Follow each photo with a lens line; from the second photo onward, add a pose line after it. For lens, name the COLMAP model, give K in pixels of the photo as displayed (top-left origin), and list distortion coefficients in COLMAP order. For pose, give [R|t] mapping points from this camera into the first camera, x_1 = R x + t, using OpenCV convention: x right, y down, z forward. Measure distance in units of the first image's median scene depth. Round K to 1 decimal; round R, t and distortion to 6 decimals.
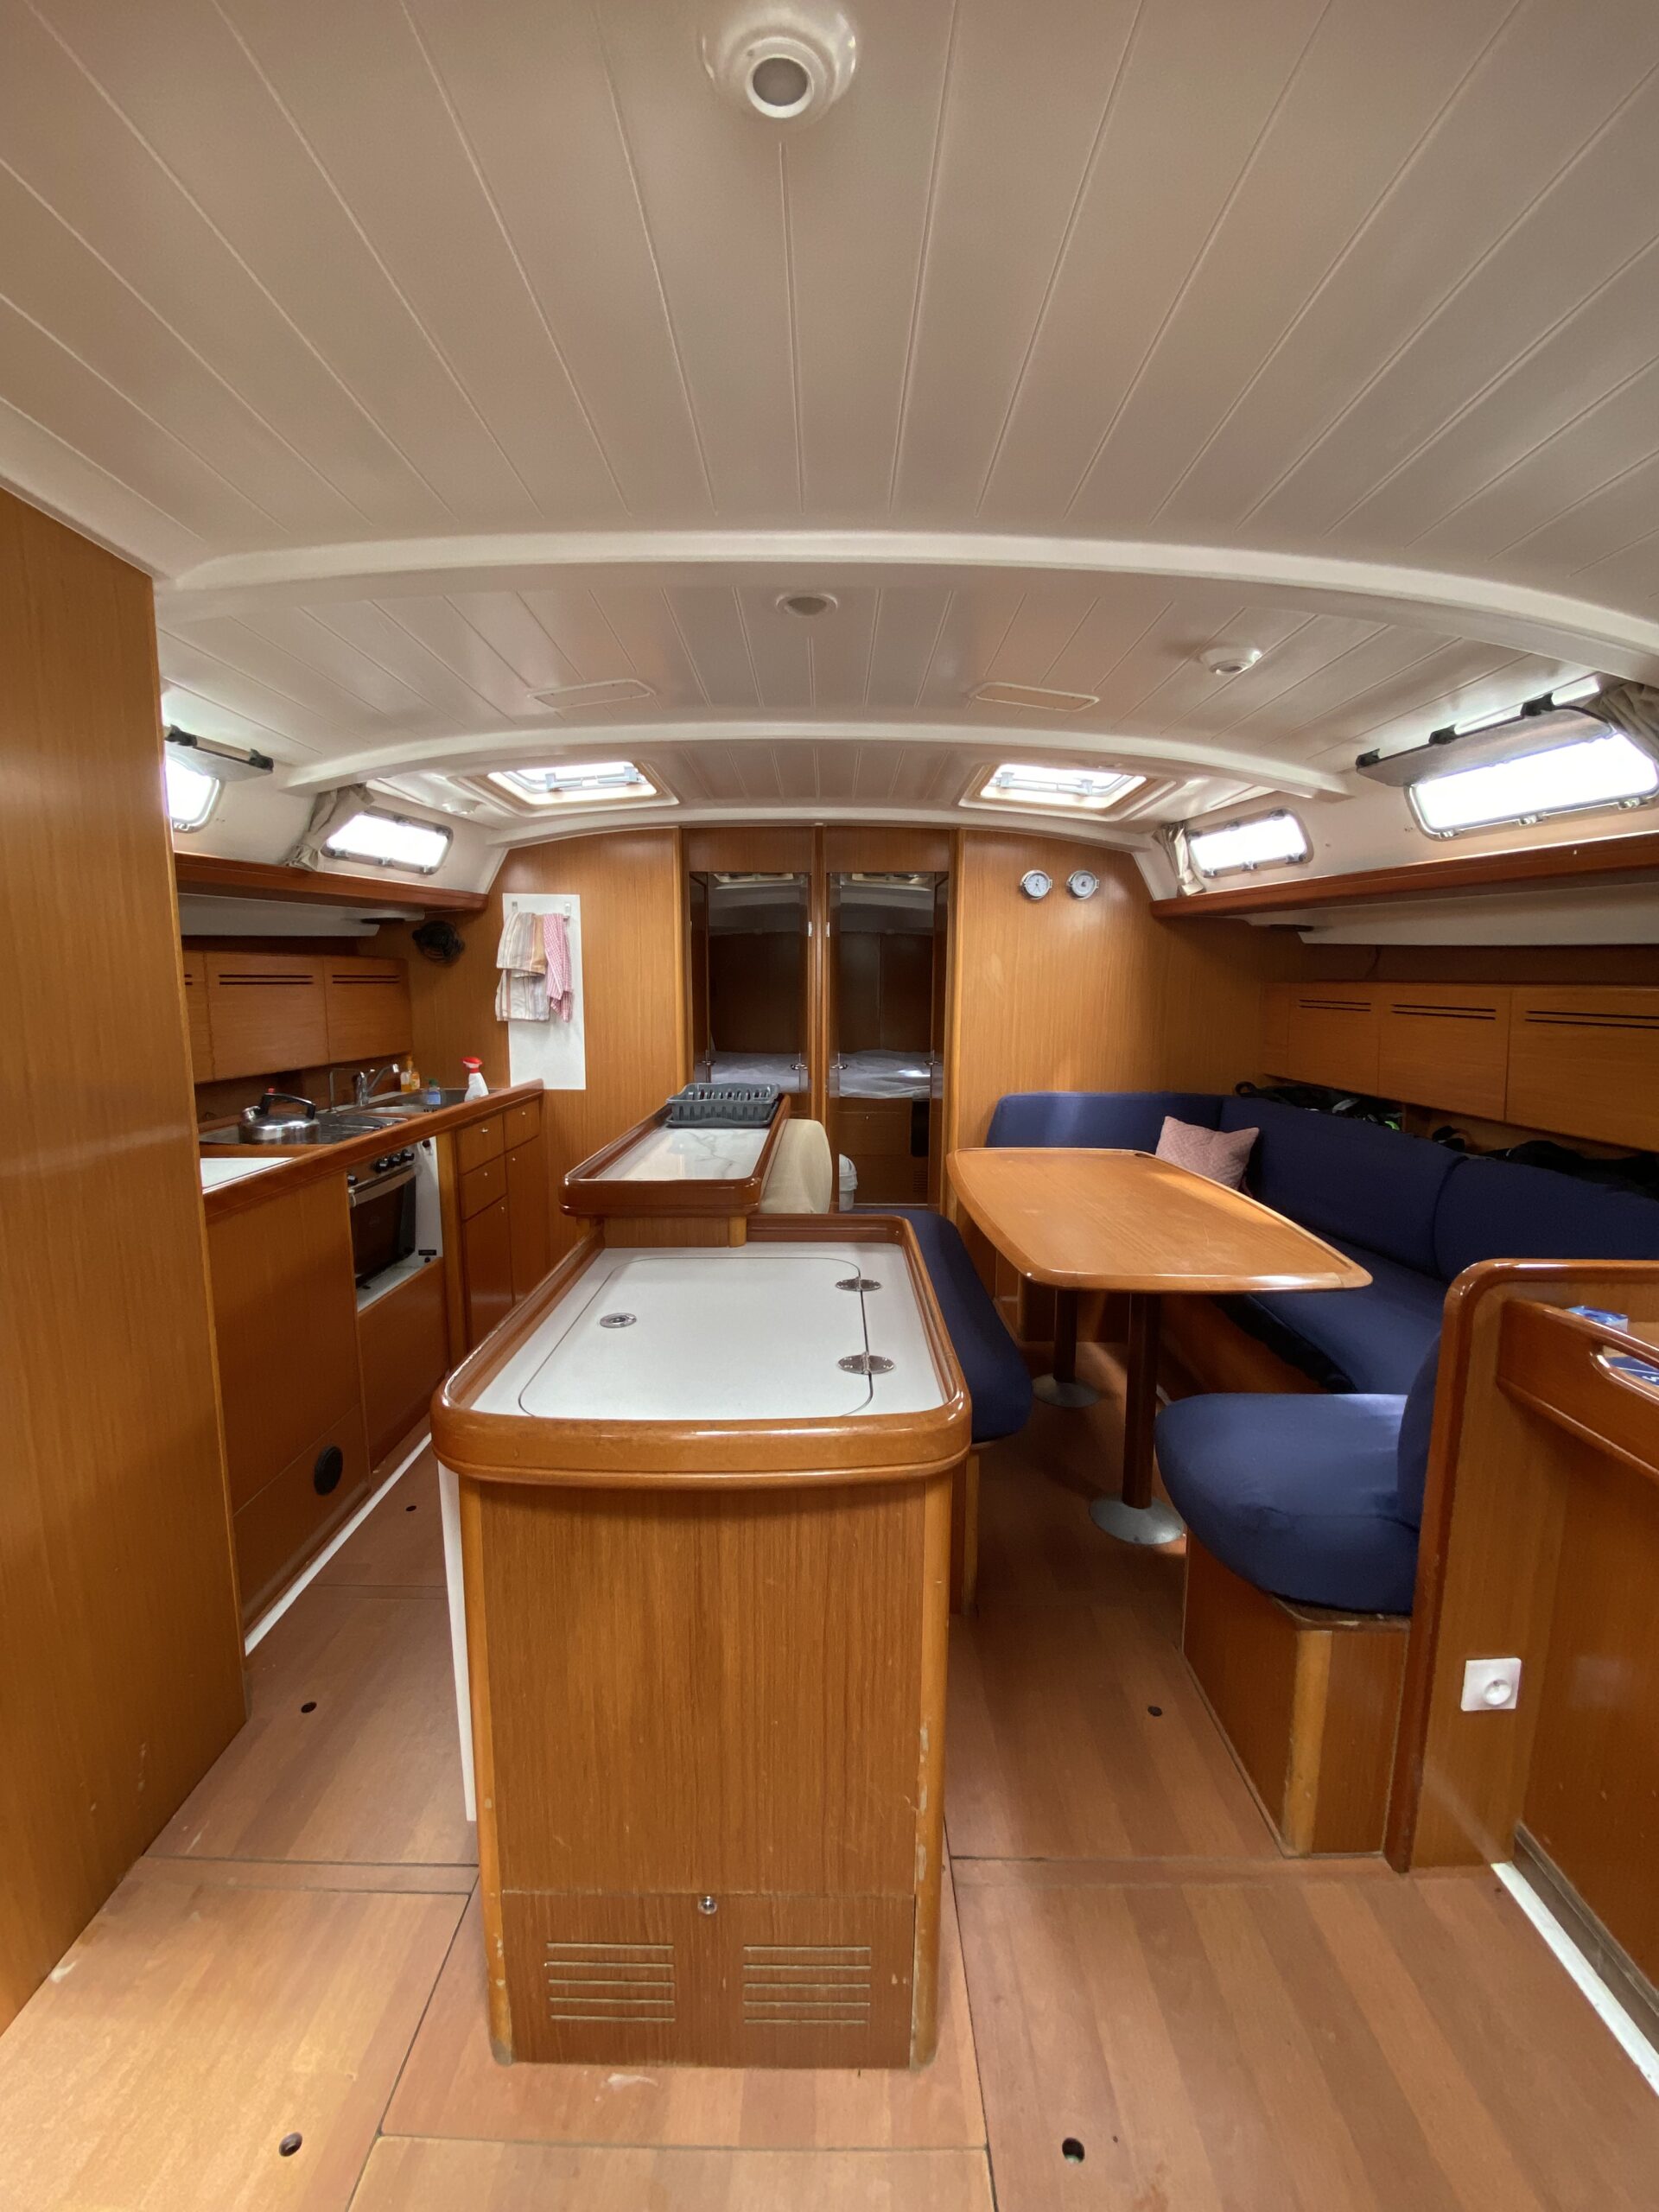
lens RADIAL K [[891.1, 0, 825.2], [0, 891.1, 1101.3], [0, 0, 1]] dist [0.010128, -0.016160]
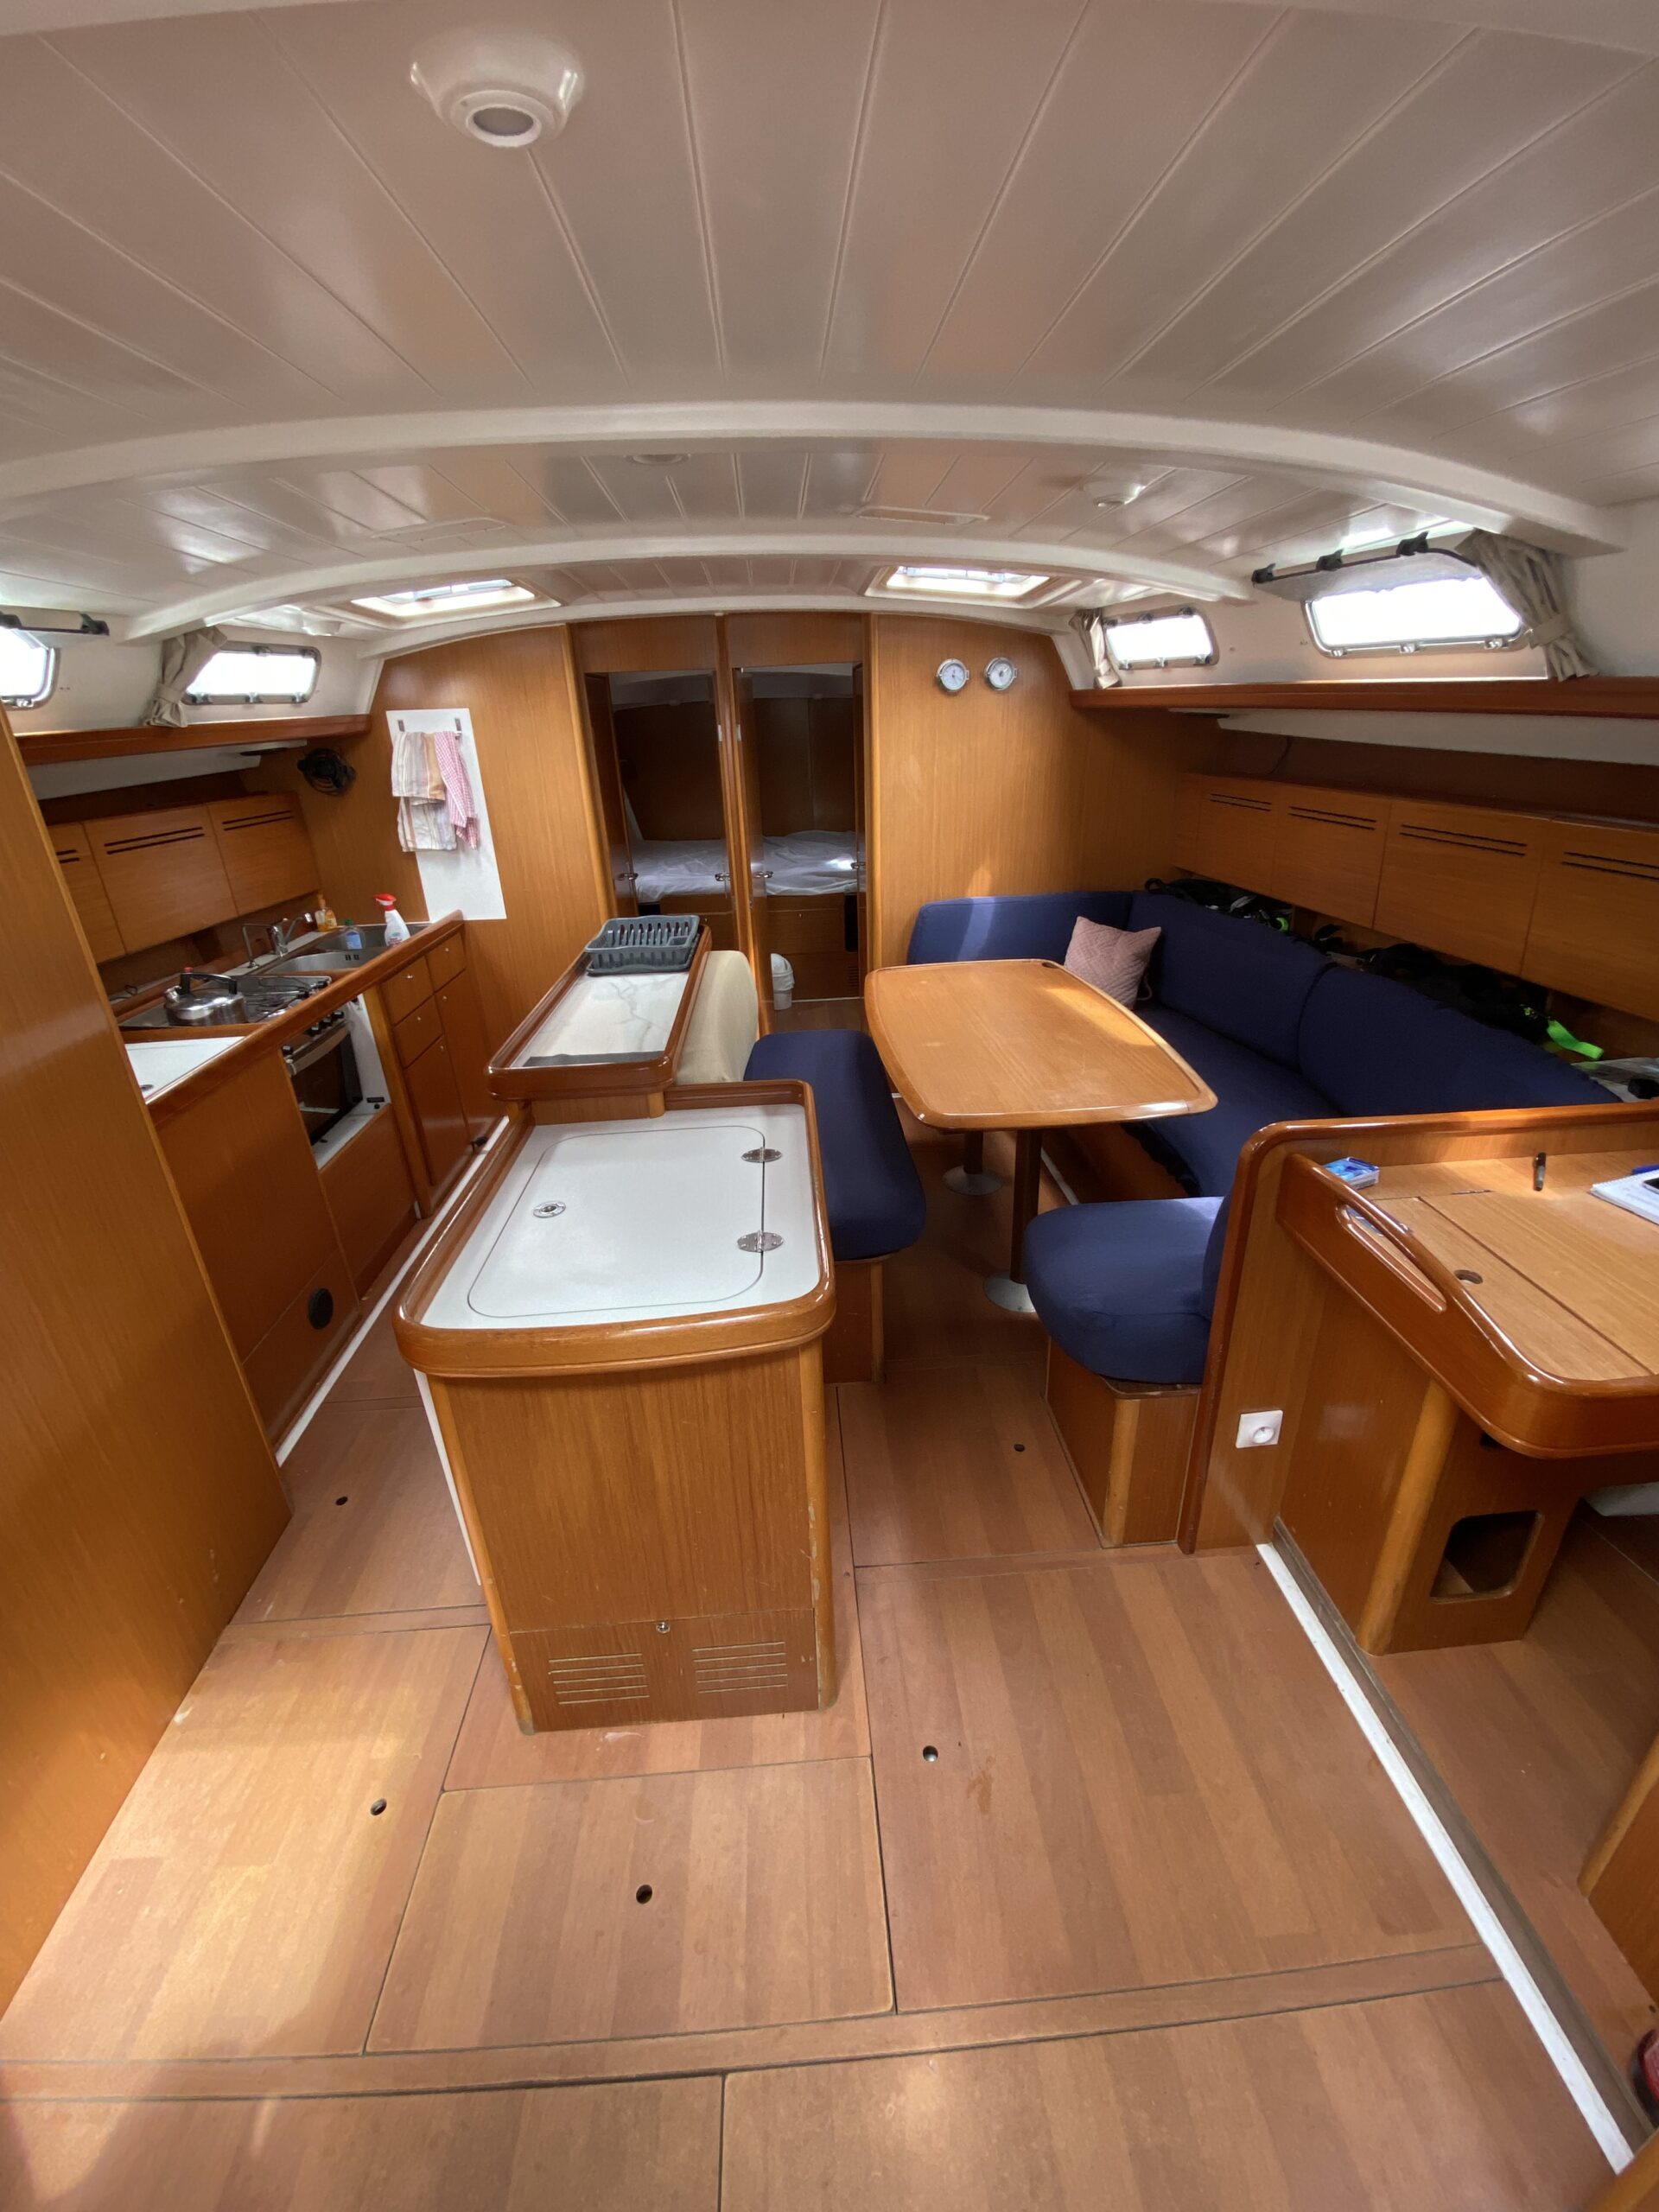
lens RADIAL K [[891.1, 0, 825.2], [0, 891.1, 1101.3], [0, 0, 1]] dist [0.010128, -0.016160]
pose [[0.997204, -0.063171, 0.039928, 0.072881], [0.050059, 0.961348, 0.270746, -0.151748], [-0.055488, -0.267990, 0.961822, -0.077993]]
